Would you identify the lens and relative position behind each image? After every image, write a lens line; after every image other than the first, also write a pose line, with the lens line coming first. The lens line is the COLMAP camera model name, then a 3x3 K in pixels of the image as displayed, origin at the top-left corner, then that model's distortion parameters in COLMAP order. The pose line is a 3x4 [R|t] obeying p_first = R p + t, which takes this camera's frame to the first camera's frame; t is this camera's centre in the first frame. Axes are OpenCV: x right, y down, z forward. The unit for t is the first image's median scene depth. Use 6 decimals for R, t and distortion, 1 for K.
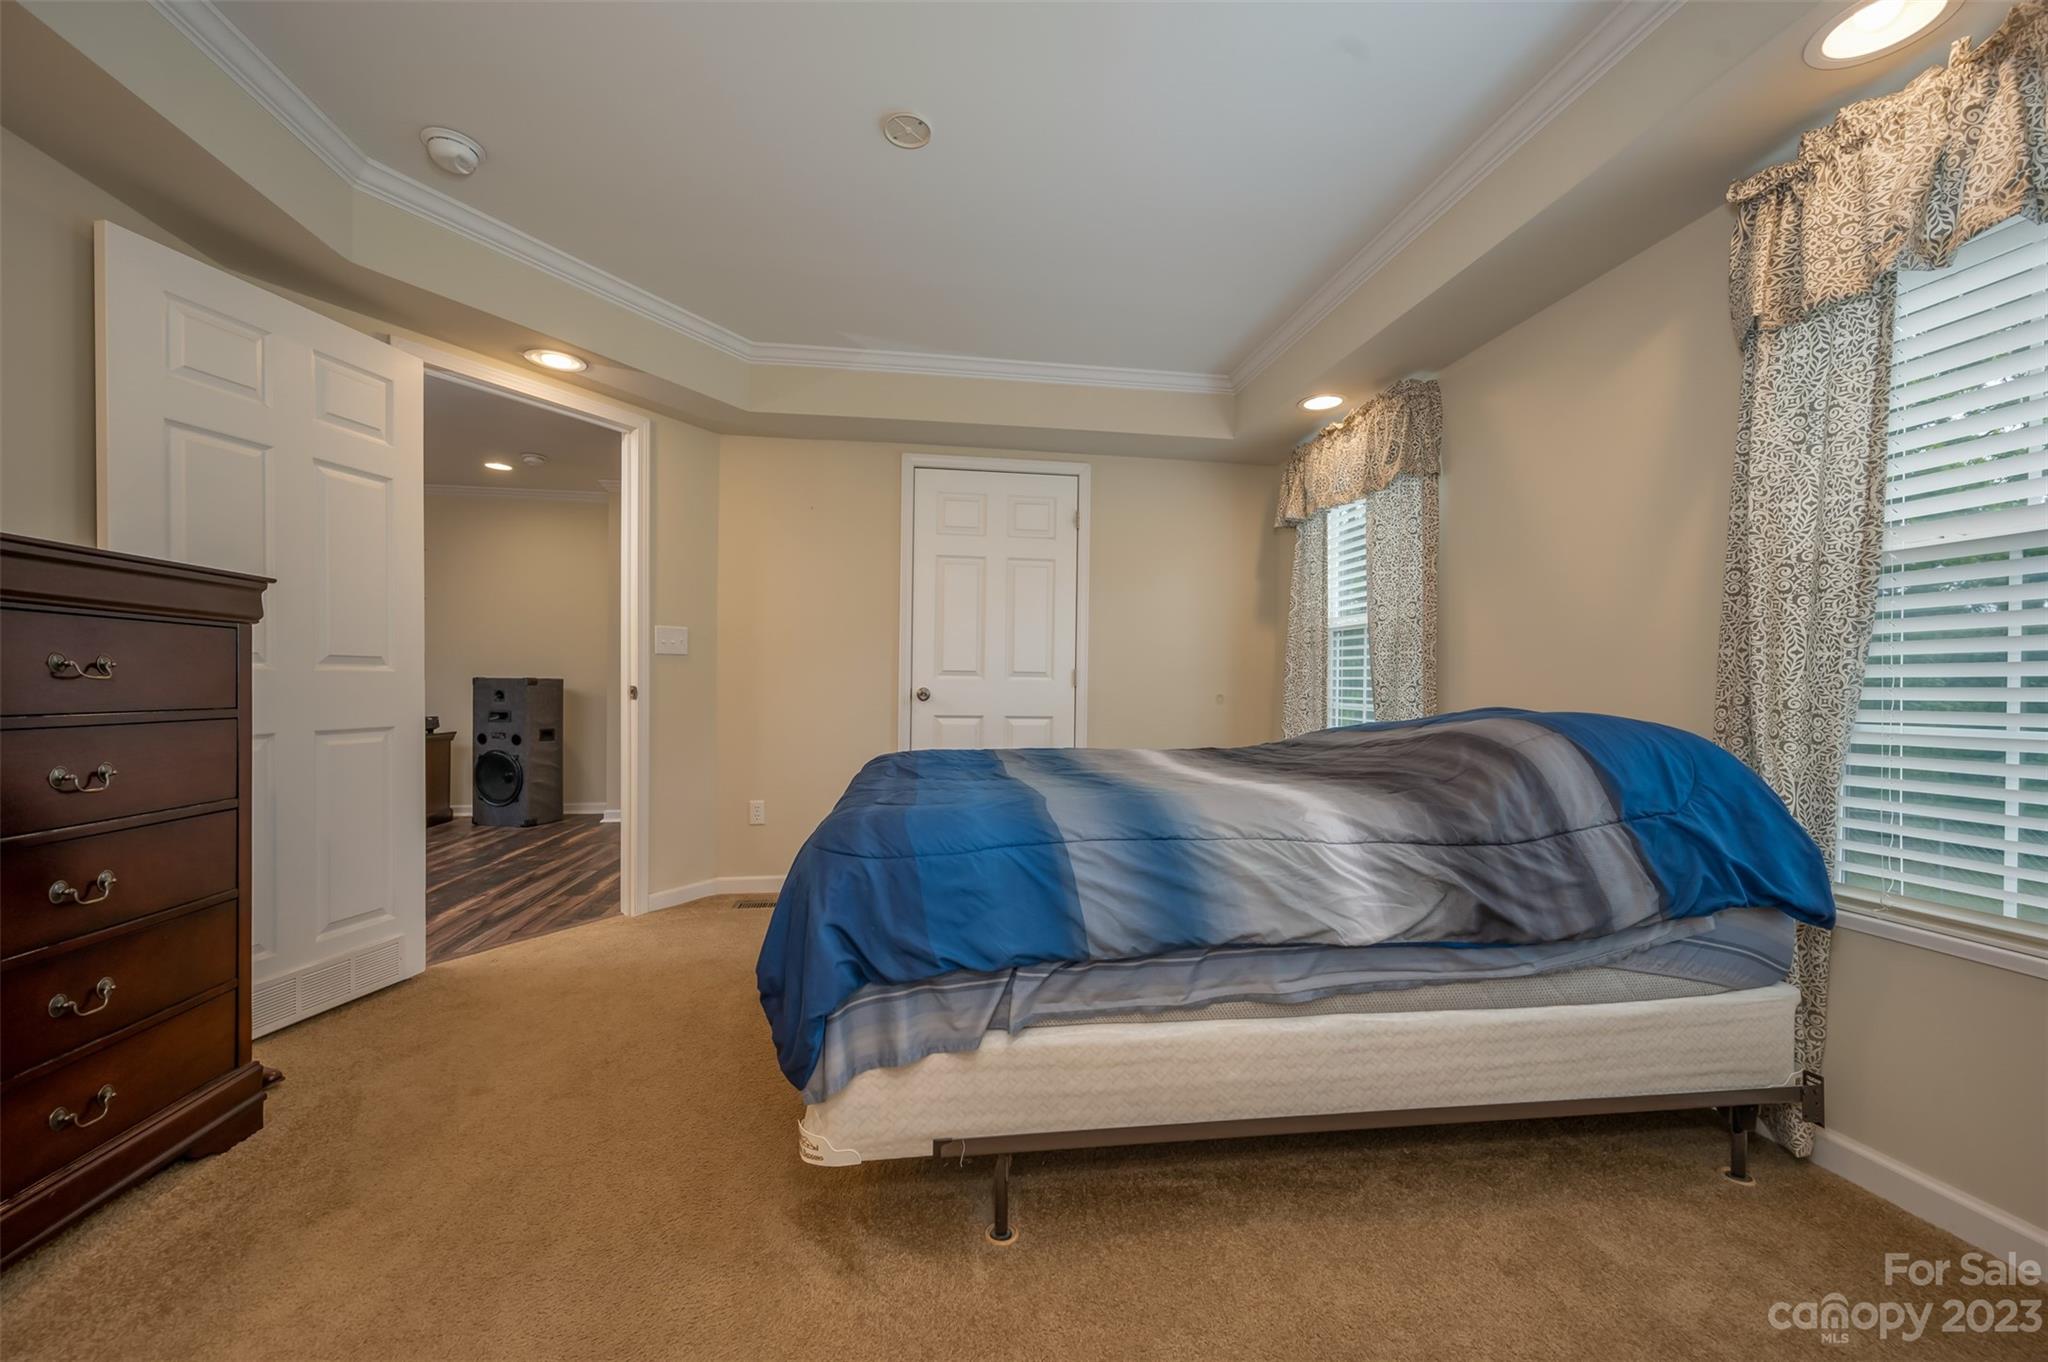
lens RADIAL K [[804.3, 0, 1030.9], [0, 804.3, 688.2], [0, 0, 1]] dist [0.005111, -0.000364]
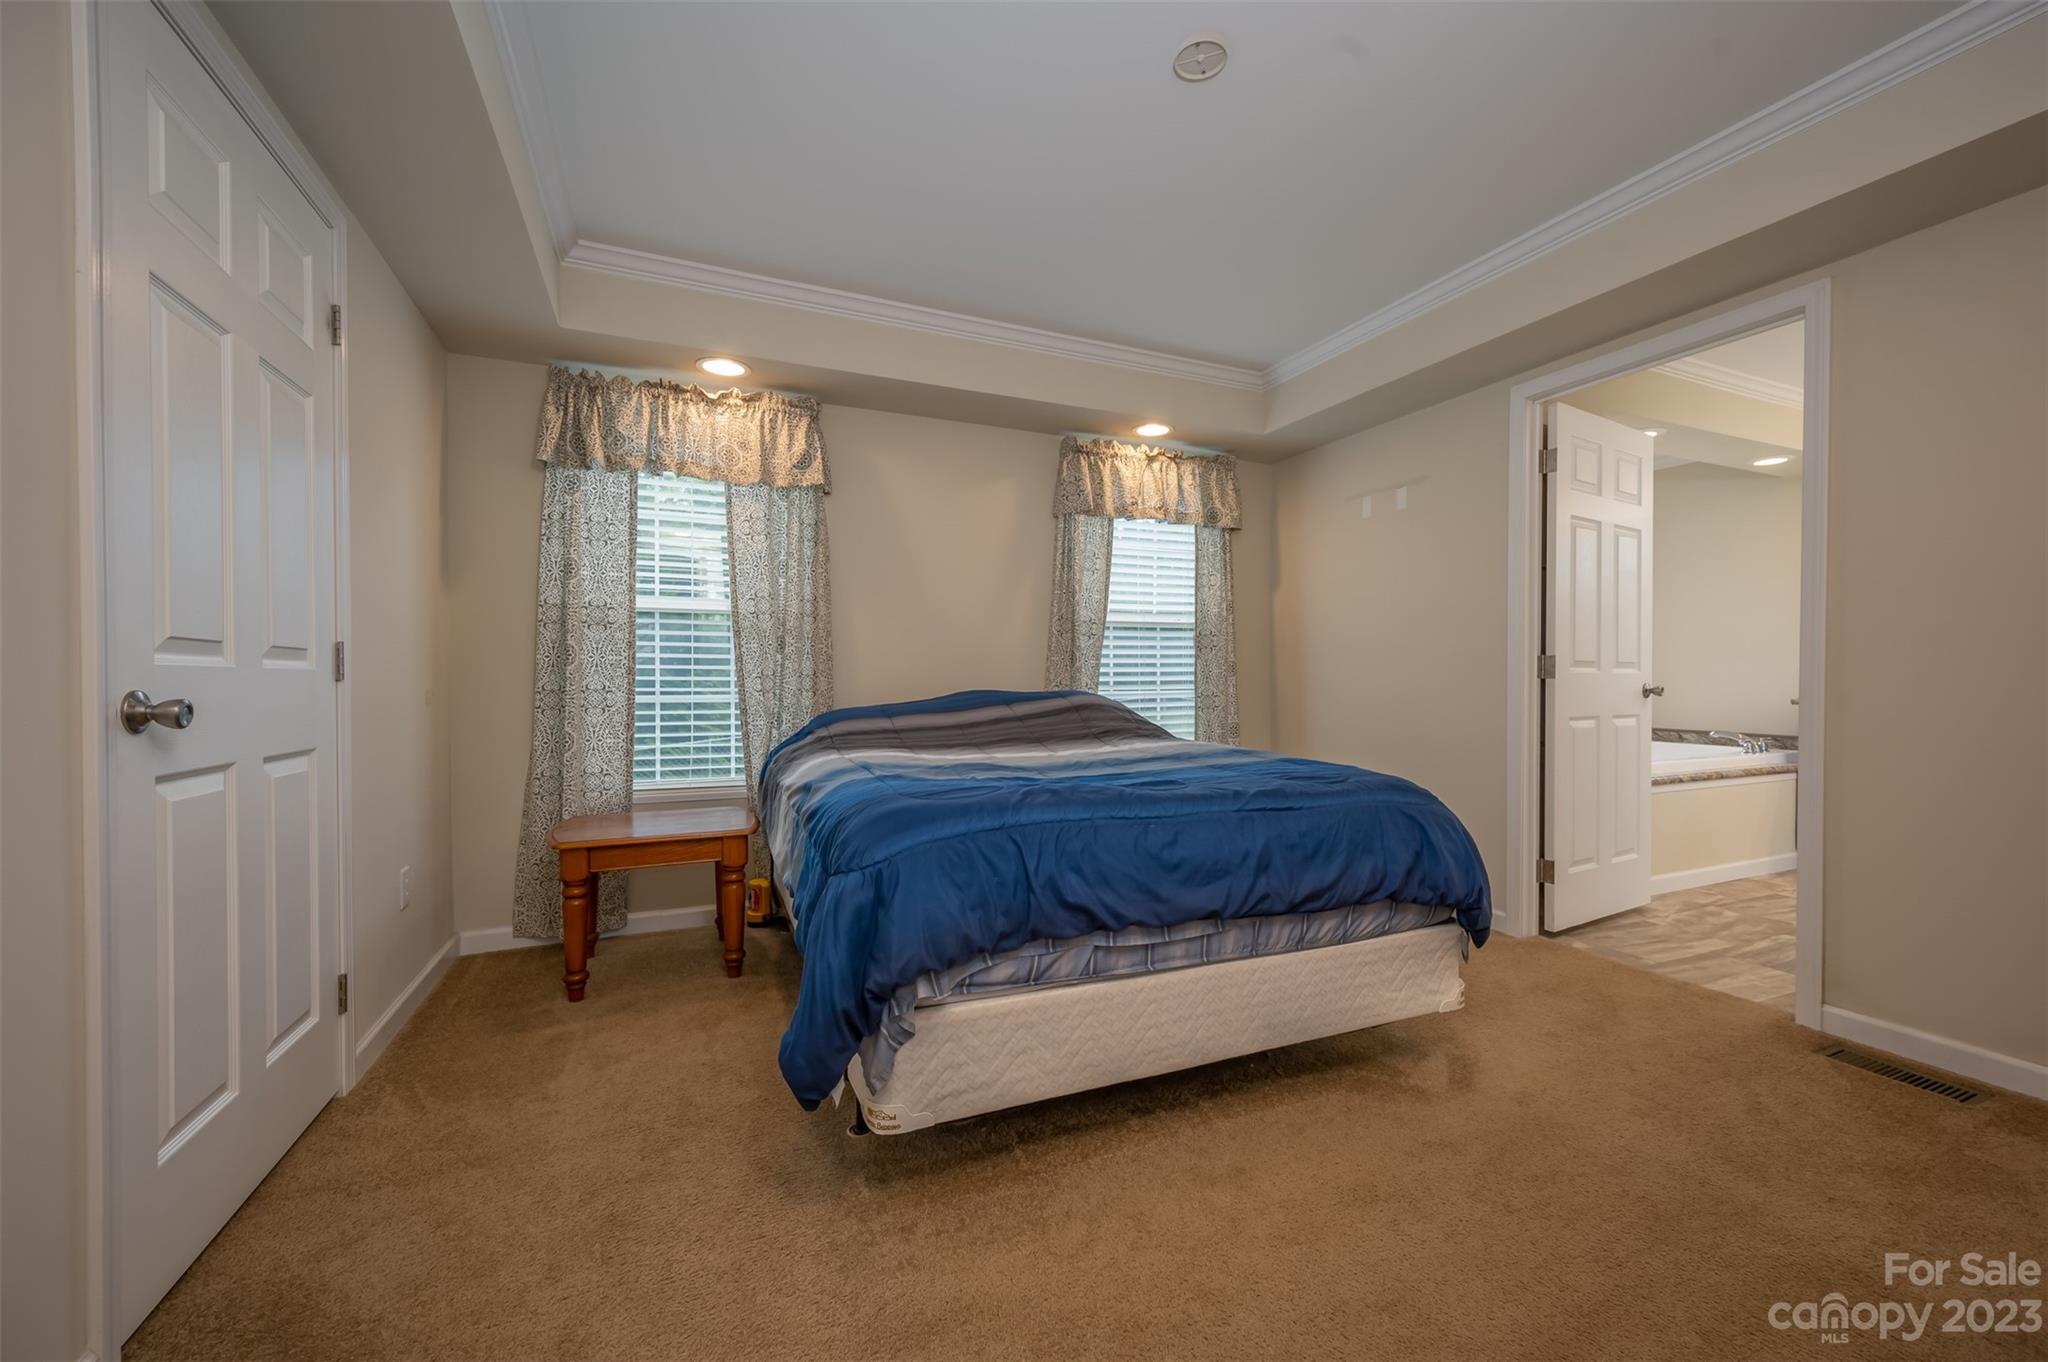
lens RADIAL K [[804.3, 0, 1030.9], [0, 804.3, 688.2], [0, 0, 1]] dist [0.005111, -0.000364]
pose [[-0.246105, -0.015052, 0.969126, -5.527249], [0.005535, 0.999841, 0.016935, -0.026958], [-0.969227, 0.009531, -0.245983, 7.886311]]
